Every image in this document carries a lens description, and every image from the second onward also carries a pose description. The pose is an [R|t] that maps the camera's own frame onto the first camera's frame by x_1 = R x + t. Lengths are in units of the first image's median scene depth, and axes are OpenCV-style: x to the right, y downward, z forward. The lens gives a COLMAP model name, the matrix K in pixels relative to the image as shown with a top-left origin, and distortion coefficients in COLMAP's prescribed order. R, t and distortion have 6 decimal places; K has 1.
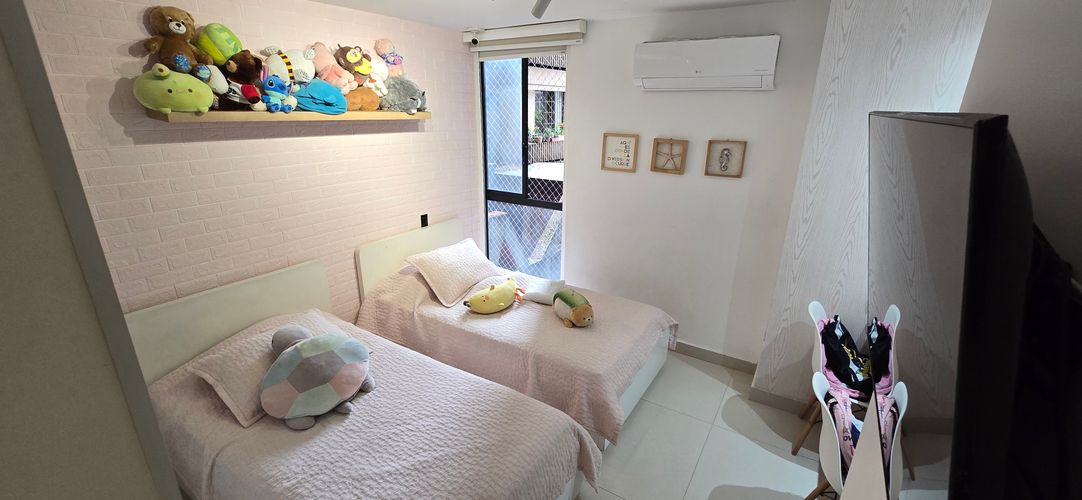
lens RADIAL K [[445.3, 0, 538.8], [0, 445.3, 258.2], [0, 0, 1]] dist [-0.001724, -0.000456]
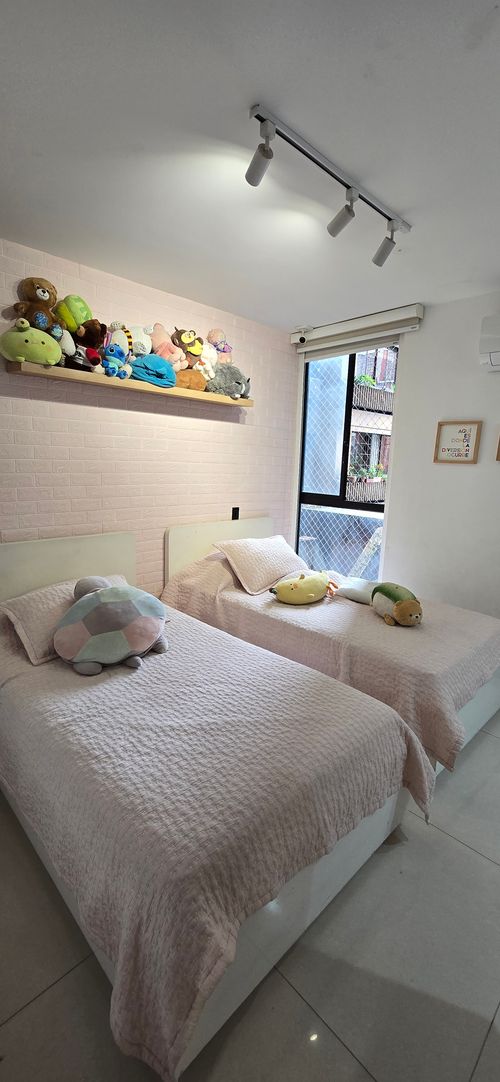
lens RADIAL K [[445.1, 0, 240.3], [0, 445.1, 537.9], [0, 0, 1]] dist [-0.000374, -0.000062]
pose [[0.970728, 0.063859, -0.231538, -0.025415], [-0.099968, 0.983961, -0.147740, 0.154537], [0.218390, 0.166562, 0.961542, 0.104652]]
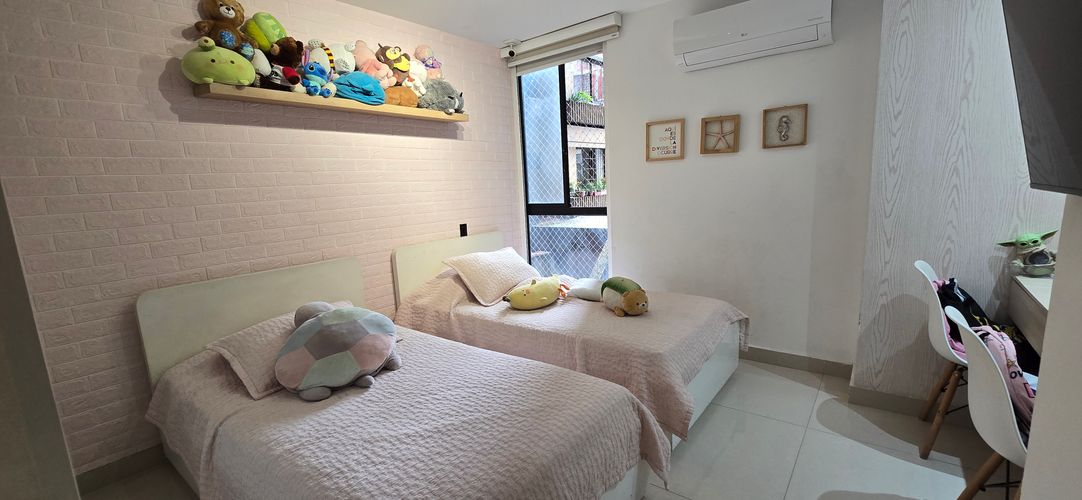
lens RADIAL K [[445.3, 0, 538.8], [0, 445.3, 258.2], [0, 0, 1]] dist [-0.001724, -0.000456]
pose [[0.993871, -0.042999, -0.101843, 0.002036], [0.026063, 0.986424, -0.162137, 0.191278], [0.107433, 0.158488, 0.981499, 0.107039]]
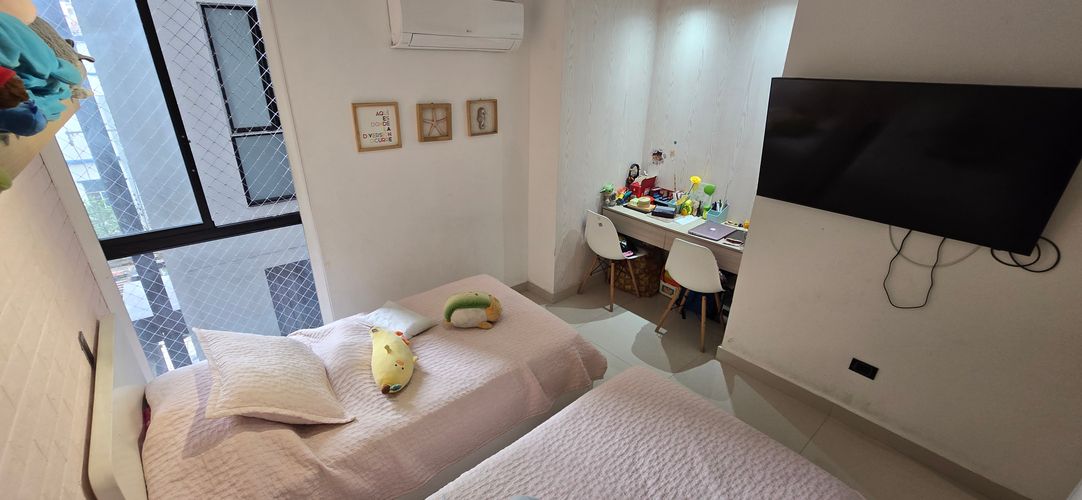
lens RADIAL K [[445.3, 0, 538.8], [0, 445.3, 258.2], [0, 0, 1]] dist [-0.001724, -0.000456]
pose [[0.280062, -0.393897, 0.875449, -0.664803], [0.297977, 0.902568, 0.310774, -0.230494], [-0.912565, 0.173828, 0.370147, 0.593622]]
